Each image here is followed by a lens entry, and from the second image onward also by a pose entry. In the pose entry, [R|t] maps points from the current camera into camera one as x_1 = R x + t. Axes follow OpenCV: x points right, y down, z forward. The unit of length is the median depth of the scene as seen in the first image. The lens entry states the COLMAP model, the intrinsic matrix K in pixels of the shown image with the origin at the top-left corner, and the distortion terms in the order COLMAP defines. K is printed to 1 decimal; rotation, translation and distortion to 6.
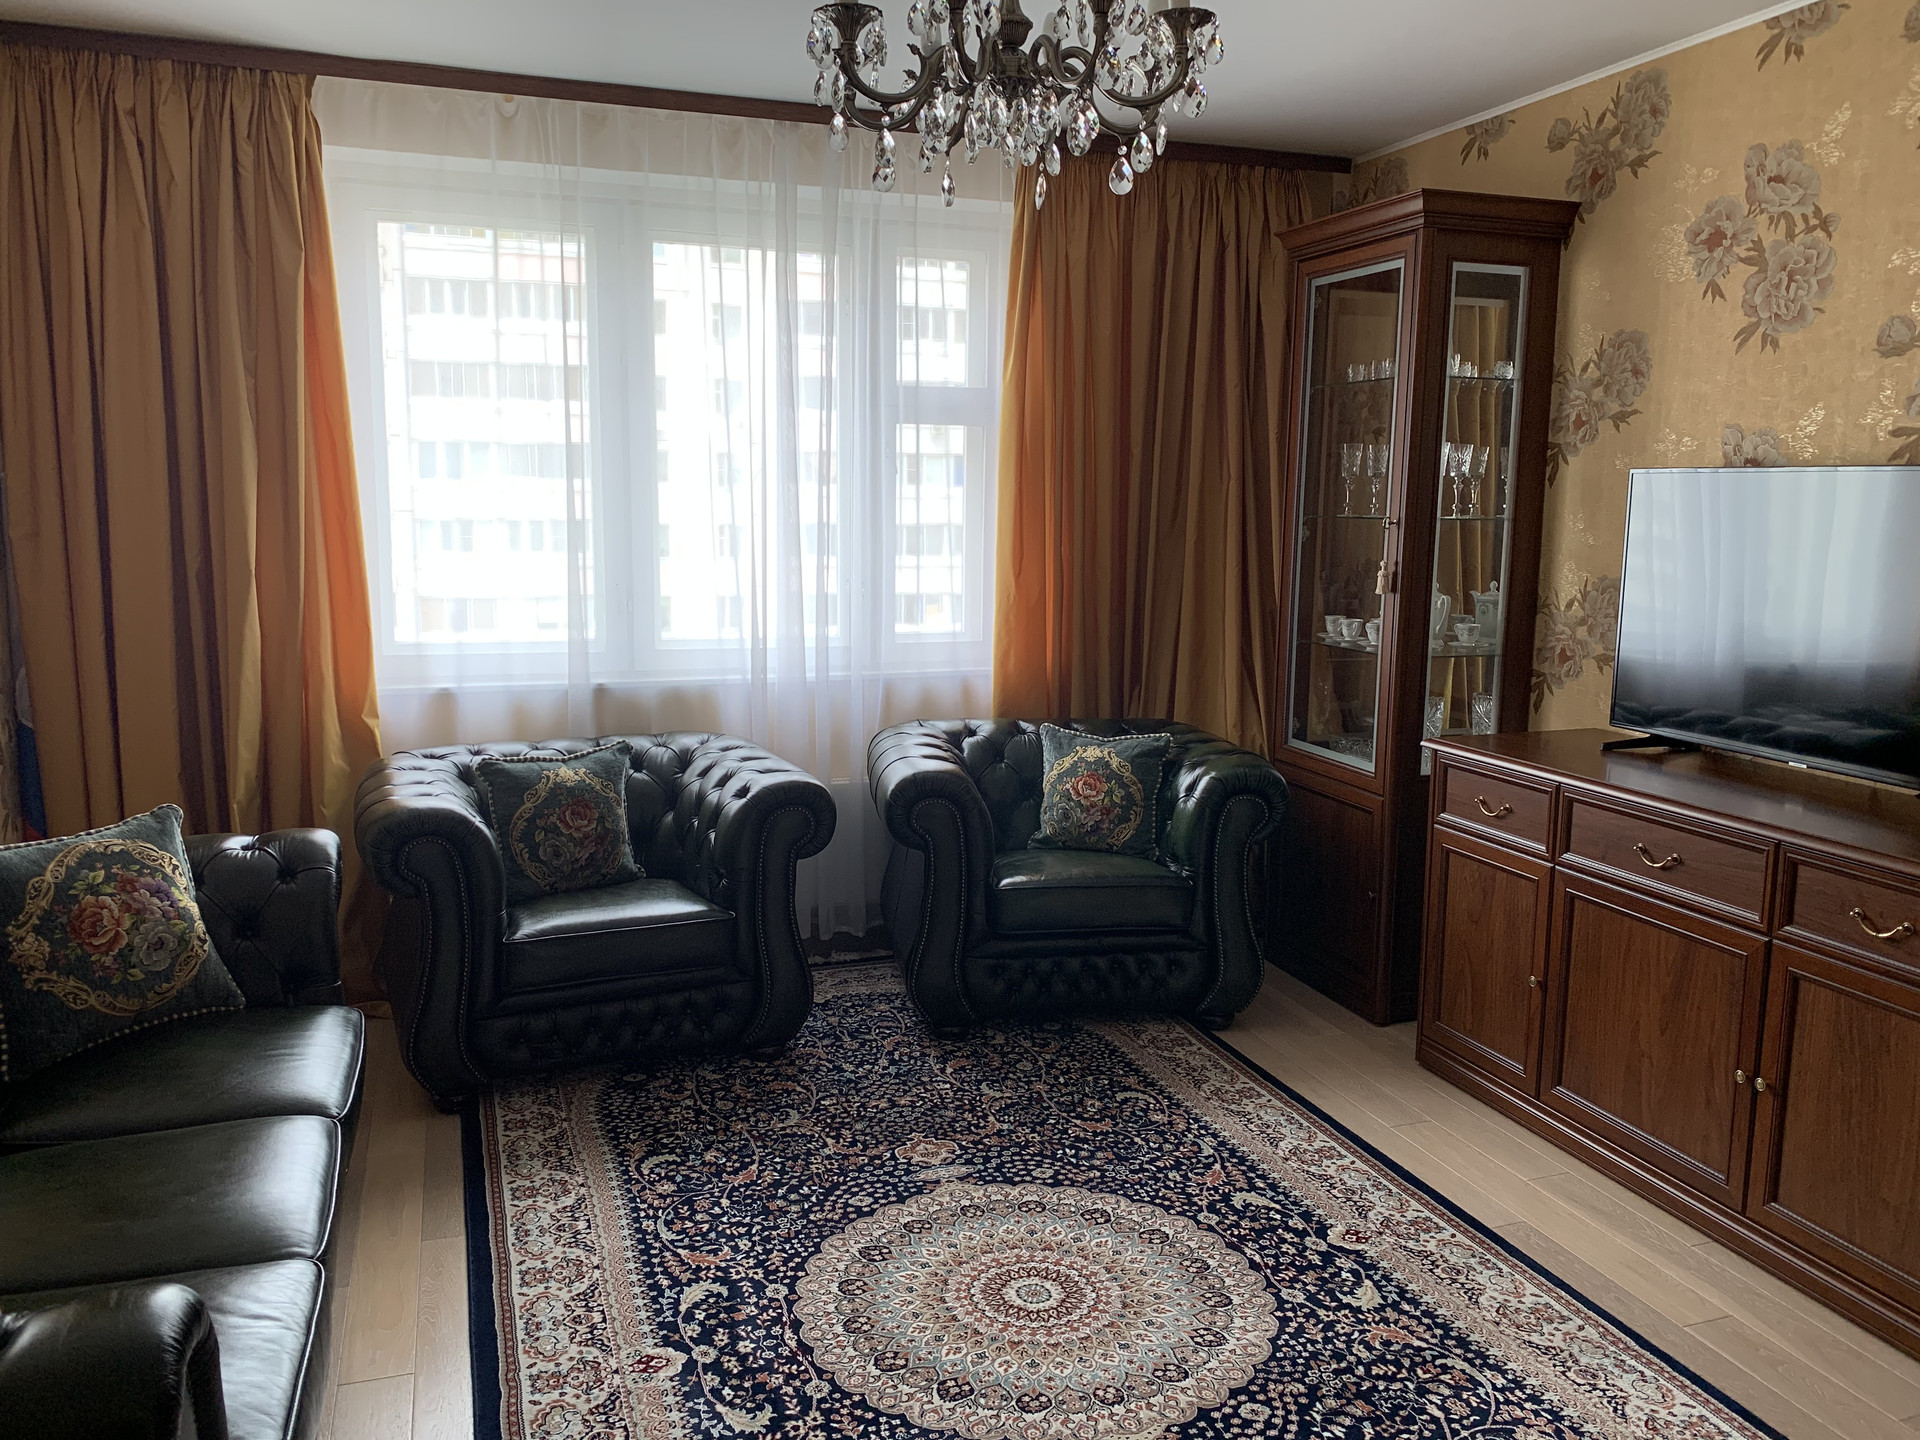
lens RADIAL K [[1472.8, 0, 971.8], [0, 1472.8, 709.3], [0, 0, 1]] dist [0.074565, -0.081316]
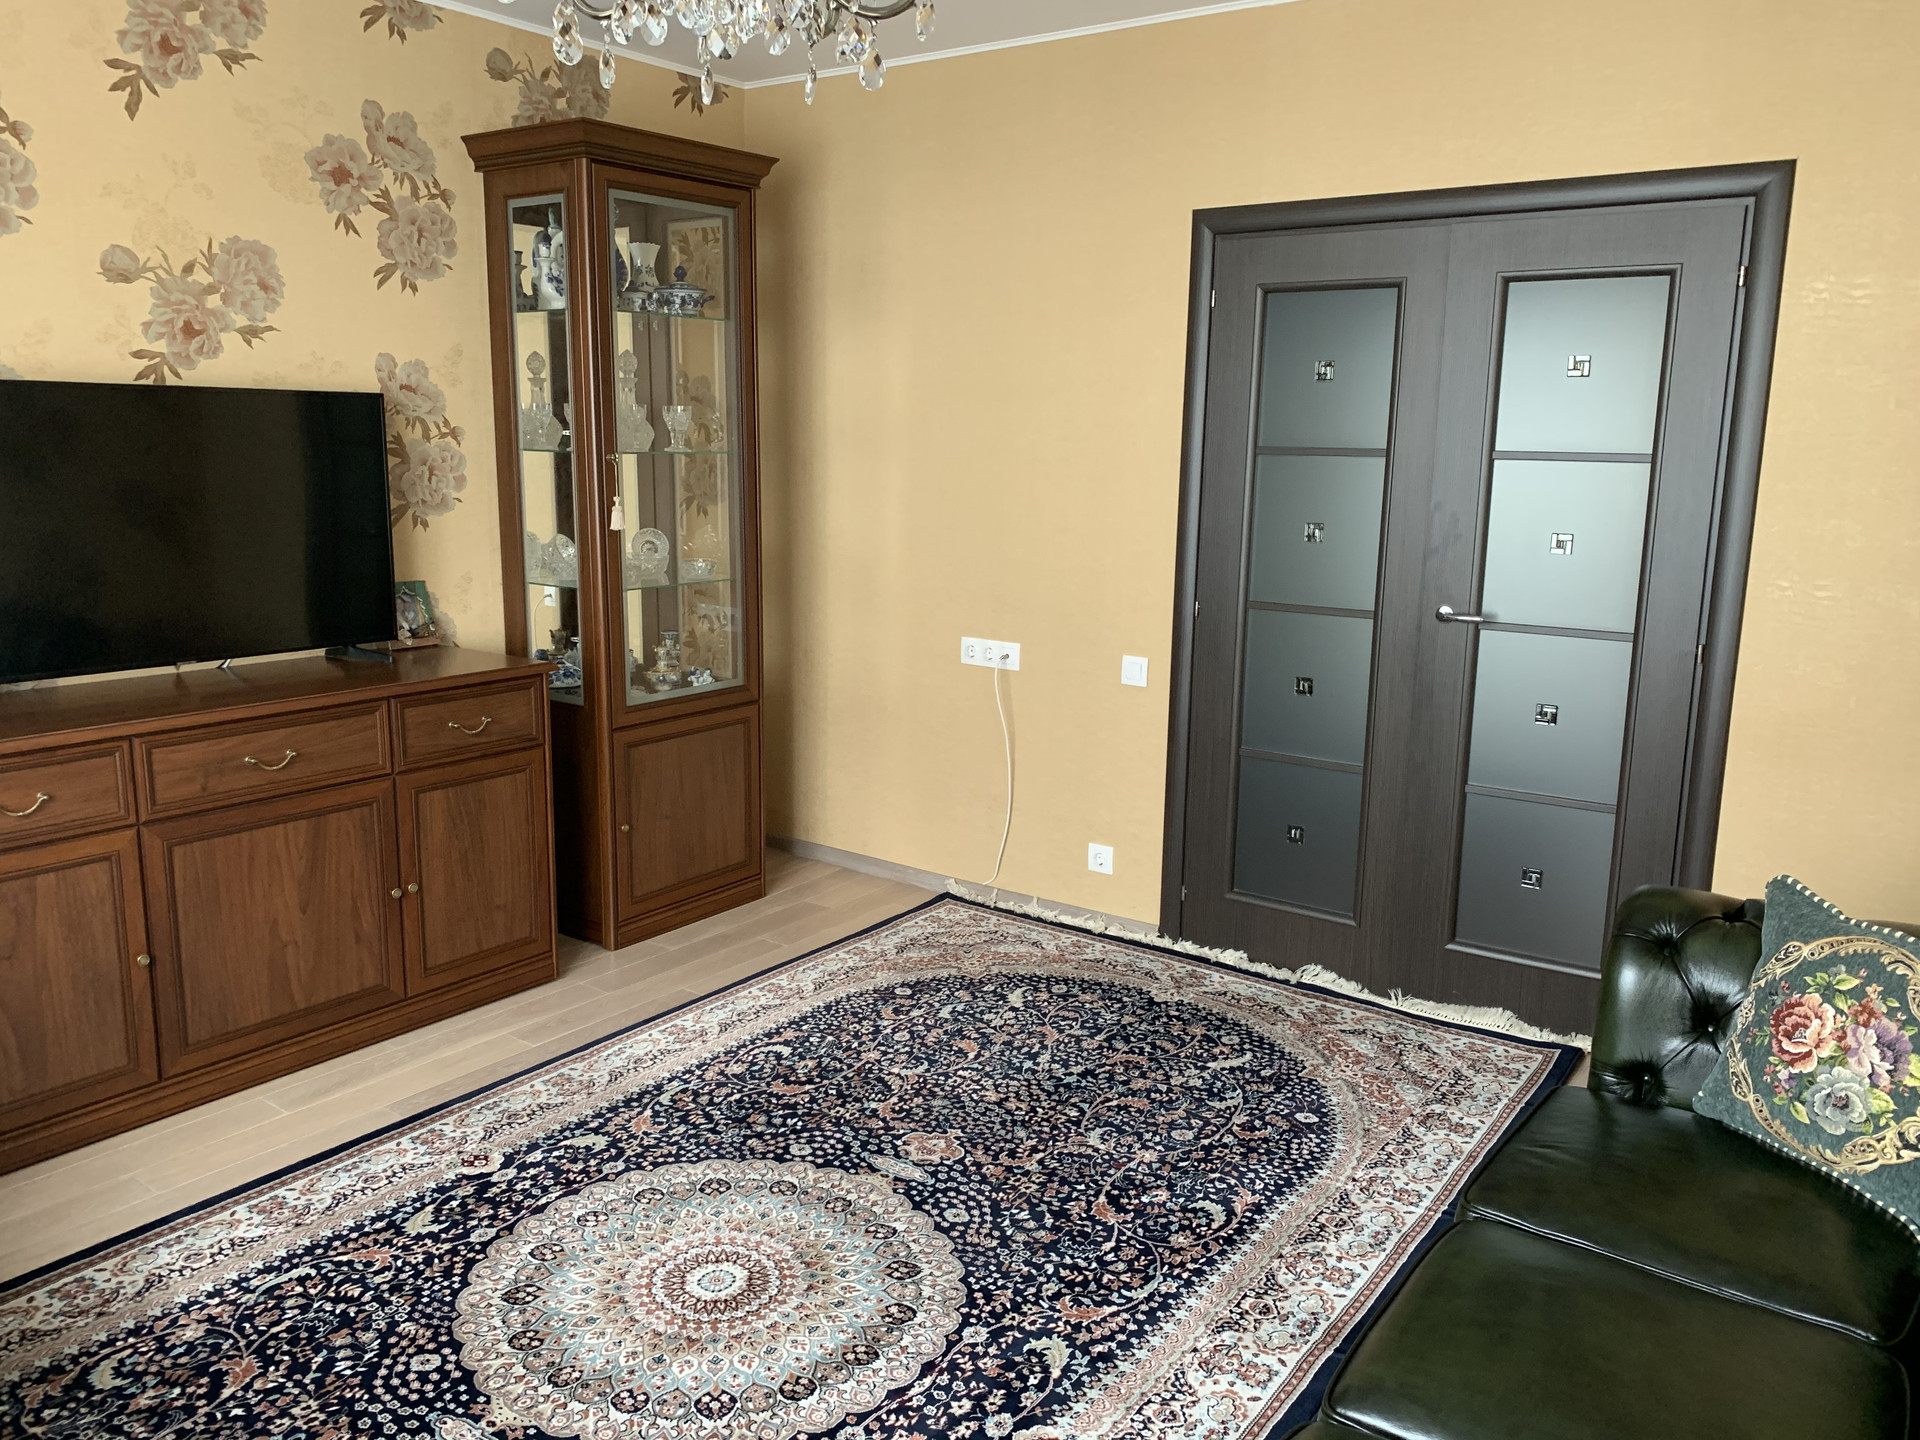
lens RADIAL K [[1497.8, 0, 960.0], [0, 1497.8, 720.0], [0, 0, 1]] dist [0.027023, -0.011803]
pose [[-0.559846, -0.178226, 0.809202, -0.608157], [0.101899, 0.954372, 0.280698, -0.159511], [-0.822307, 0.239604, -0.516141, 1.036768]]
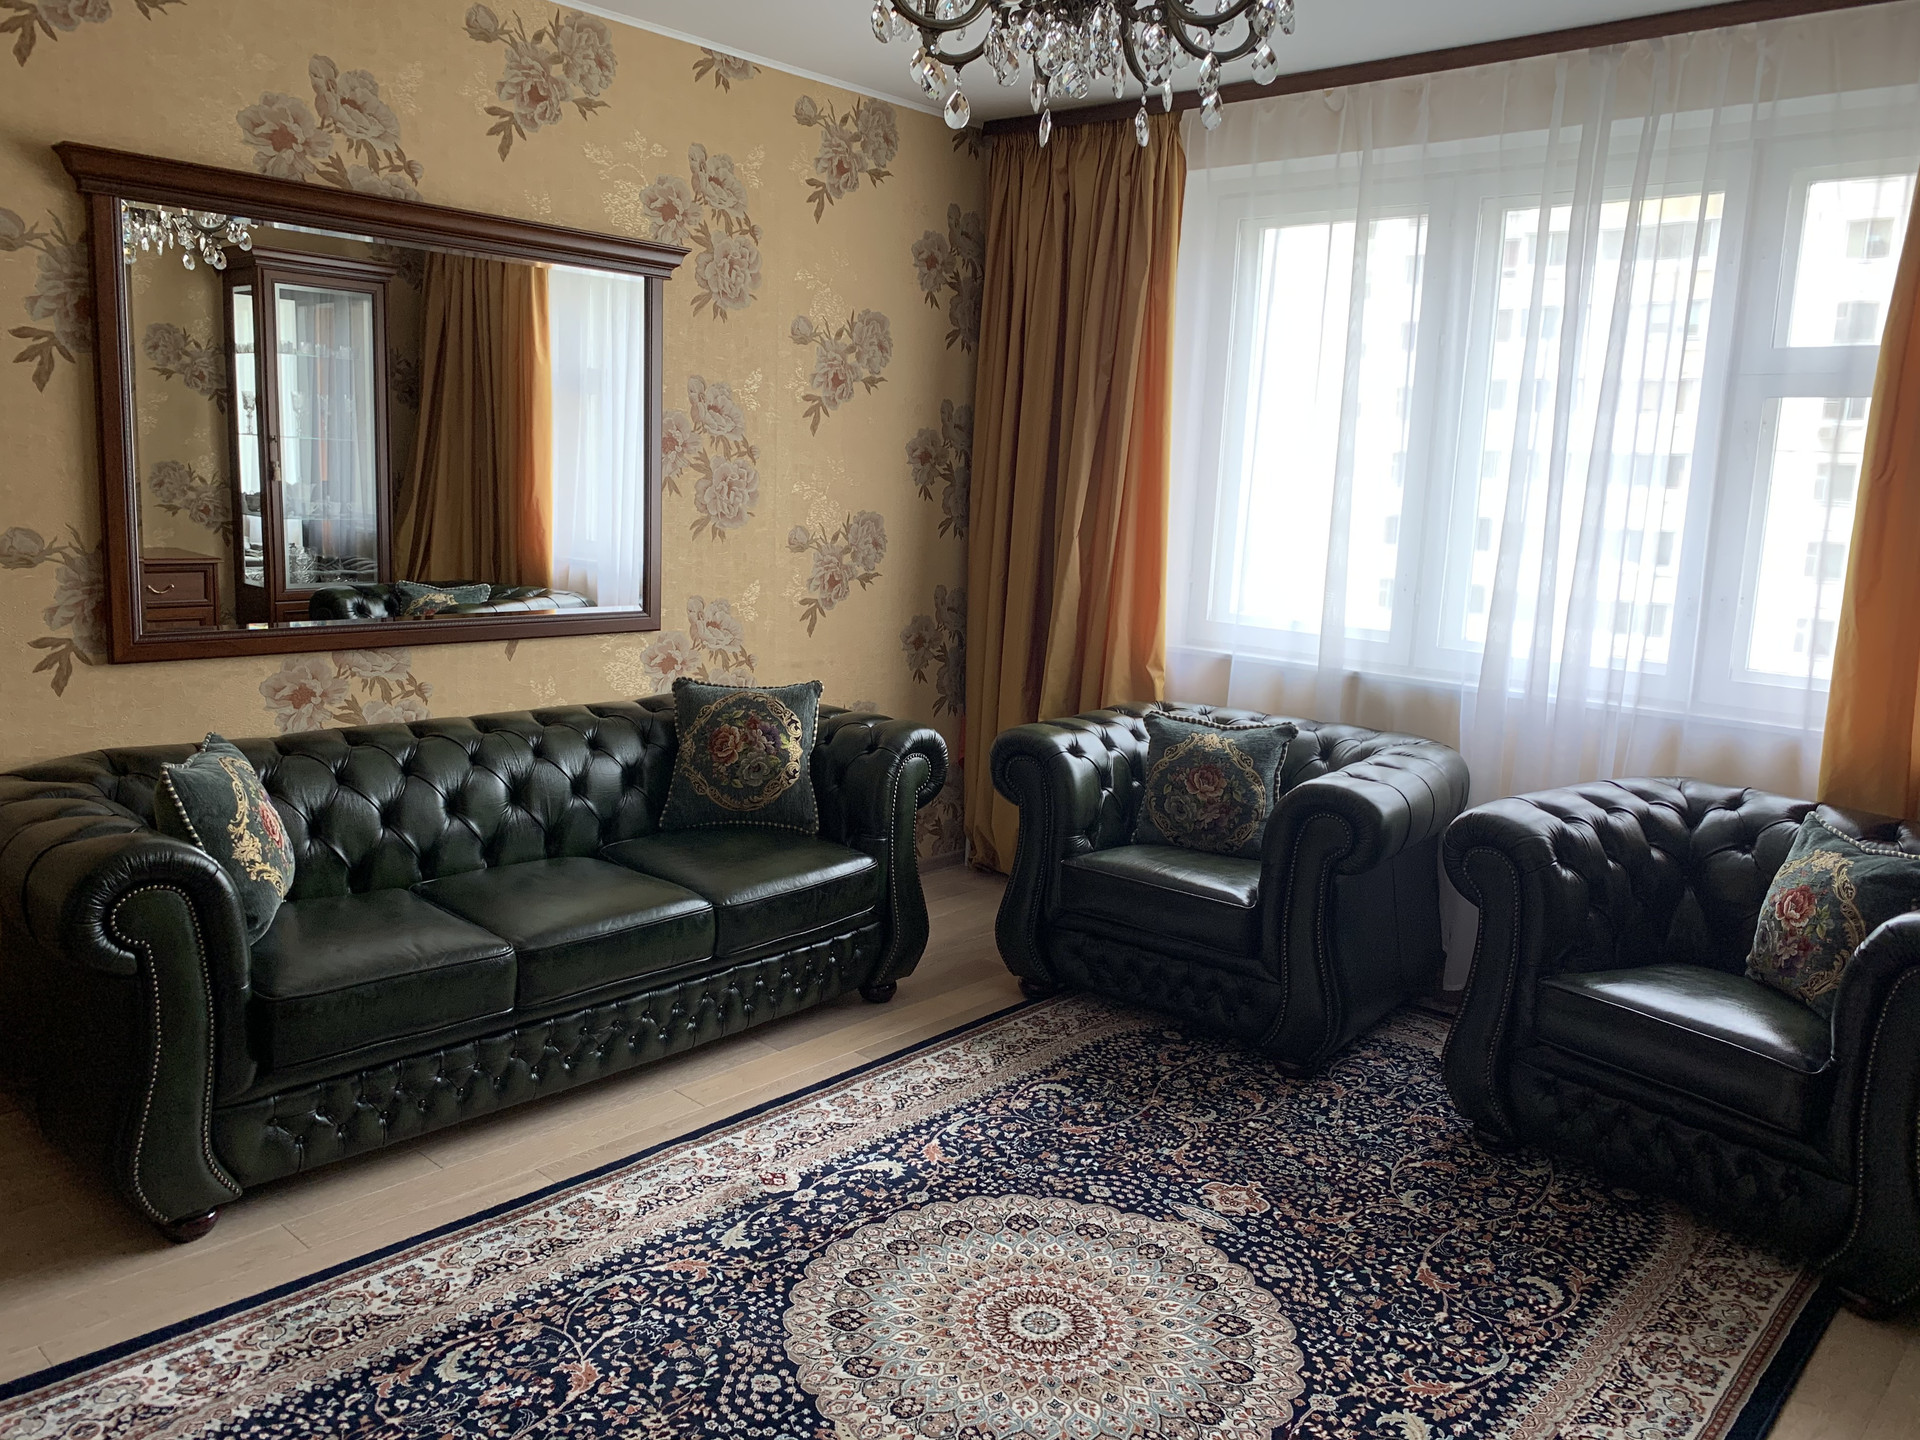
lens RADIAL K [[1472.8, 0, 971.8], [0, 1472.8, 709.3], [0, 0, 1]] dist [0.074565, -0.081316]
pose [[0.479453, 0.150083, -0.864639, 0.611843], [-0.168694, 0.982654, 0.077024, -0.032813], [0.861201, 0.108930, 0.496455, 0.380065]]
